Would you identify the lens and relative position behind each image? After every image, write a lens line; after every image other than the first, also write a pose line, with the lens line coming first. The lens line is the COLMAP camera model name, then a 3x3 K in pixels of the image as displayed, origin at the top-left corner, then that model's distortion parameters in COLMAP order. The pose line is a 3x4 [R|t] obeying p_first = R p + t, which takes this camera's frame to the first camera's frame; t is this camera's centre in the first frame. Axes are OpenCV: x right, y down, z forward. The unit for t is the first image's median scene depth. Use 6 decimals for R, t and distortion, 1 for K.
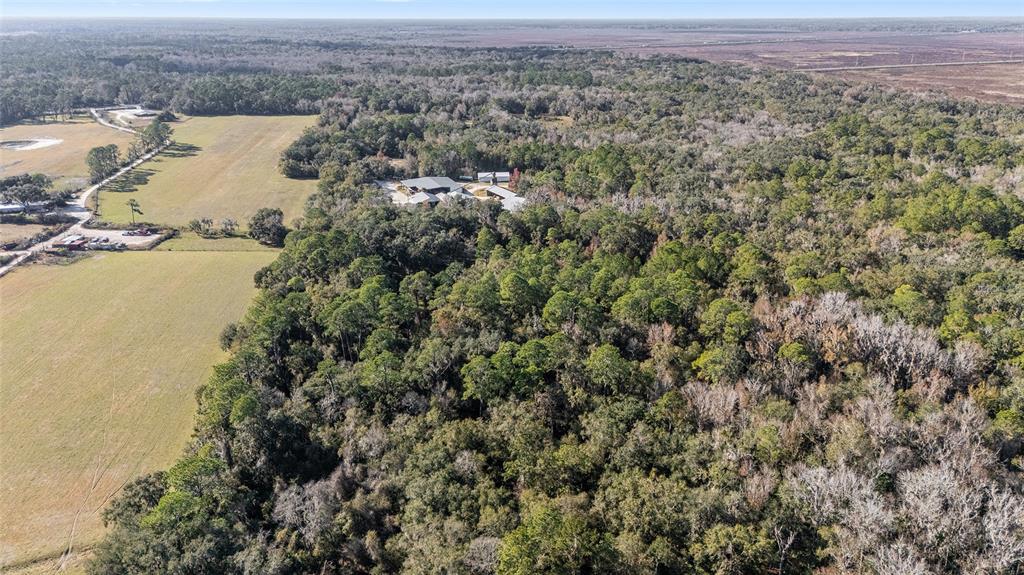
lens RADIAL K [[803.2, 0, 512.0], [0, 803.2, 287.5], [0, 0, 1]] dist [0.063405, -0.057807]
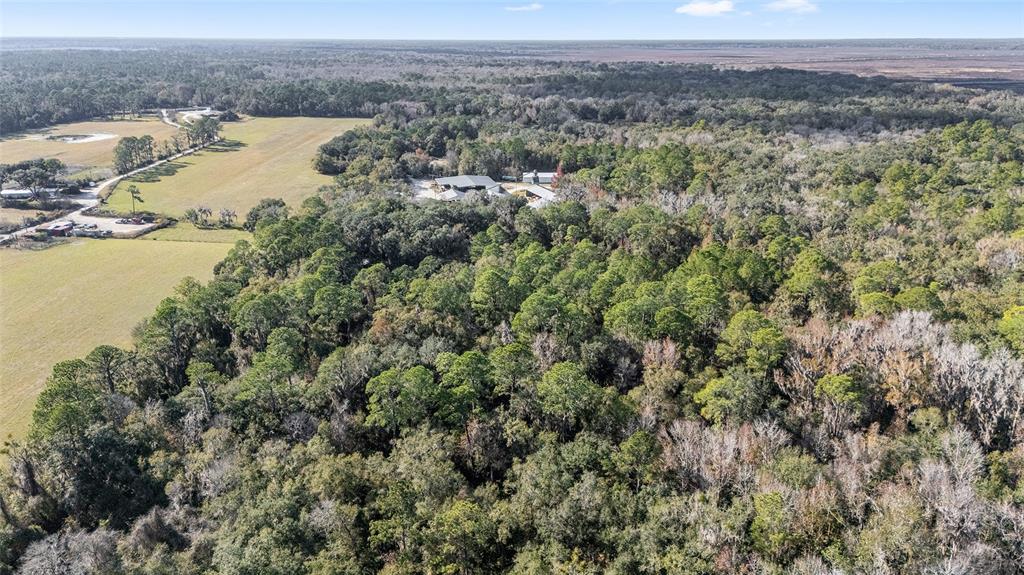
lens RADIAL K [[803.2, 0, 512.0], [0, 803.2, 287.5], [0, 0, 1]] dist [0.063405, -0.057807]
pose [[0.990509, 0.040484, -0.131347, 0.088463], [-0.044567, 0.998606, -0.028295, 0.014495], [0.130019, 0.033881, 0.990933, 0.146877]]
